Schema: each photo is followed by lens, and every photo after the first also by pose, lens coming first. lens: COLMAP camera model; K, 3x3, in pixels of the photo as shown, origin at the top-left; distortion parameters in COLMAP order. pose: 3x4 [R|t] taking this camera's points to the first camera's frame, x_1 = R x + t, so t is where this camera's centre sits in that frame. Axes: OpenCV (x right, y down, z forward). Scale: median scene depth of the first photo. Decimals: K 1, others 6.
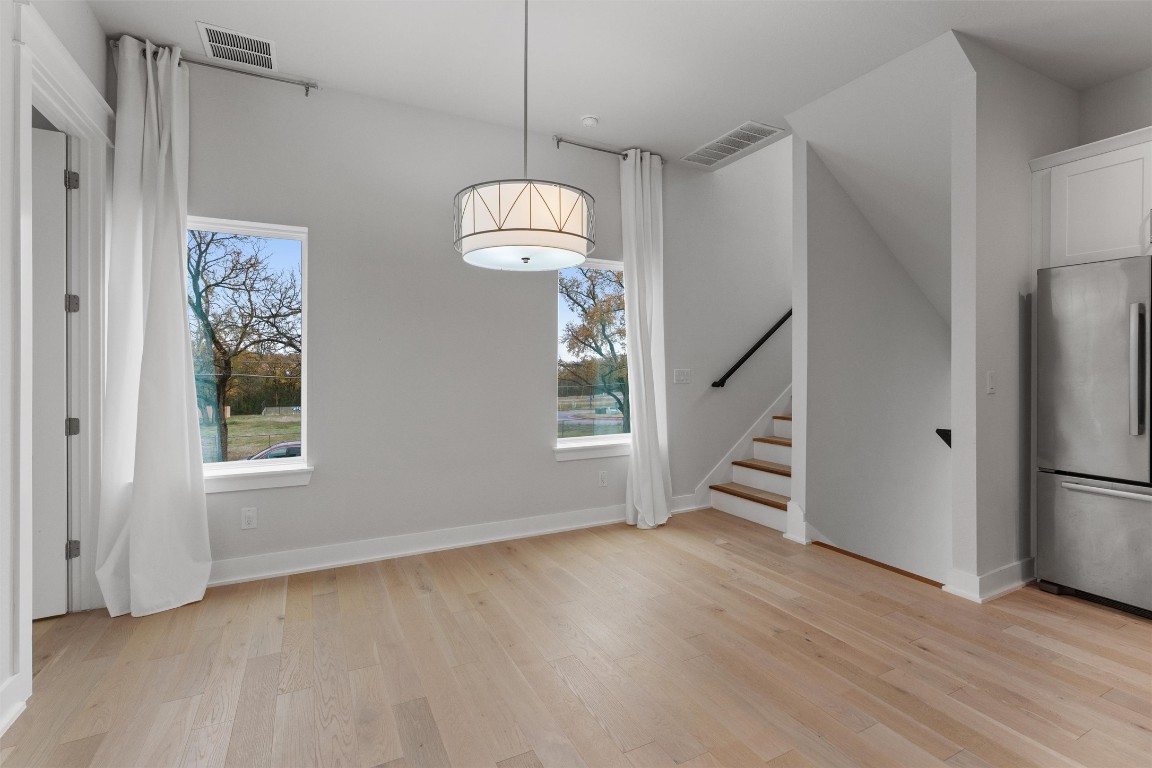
lens RADIAL K [[519.8, 0, 575.9], [0, 519.8, 367.4], [0, 0, 1]] dist [-0.005553, 0.000516]
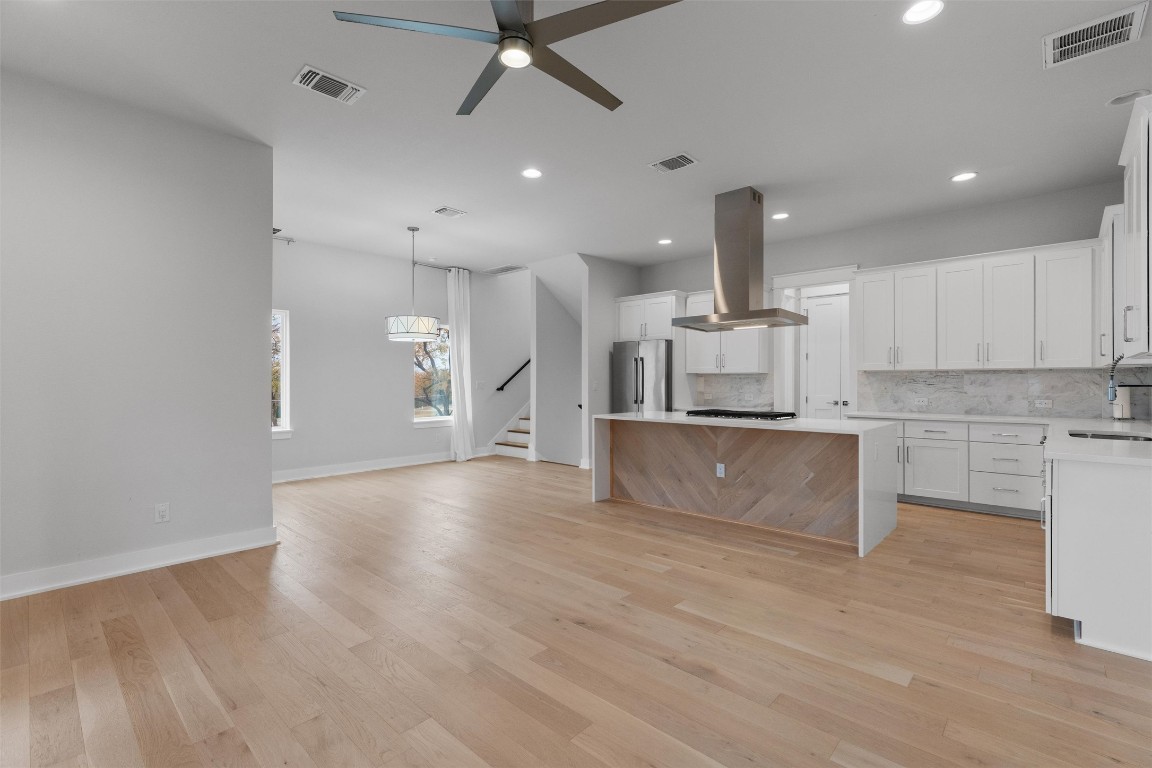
lens RADIAL K [[519.8, 0, 574.2], [0, 519.8, 385.1], [0, 0, 1]] dist [-0.005553, 0.000516]
pose [[0.942989, -0.003058, 0.332811, -0.110245], [0.000521, 0.999970, 0.007712, 0.002805], [-0.332825, -0.007099, 0.942962, -0.956670]]
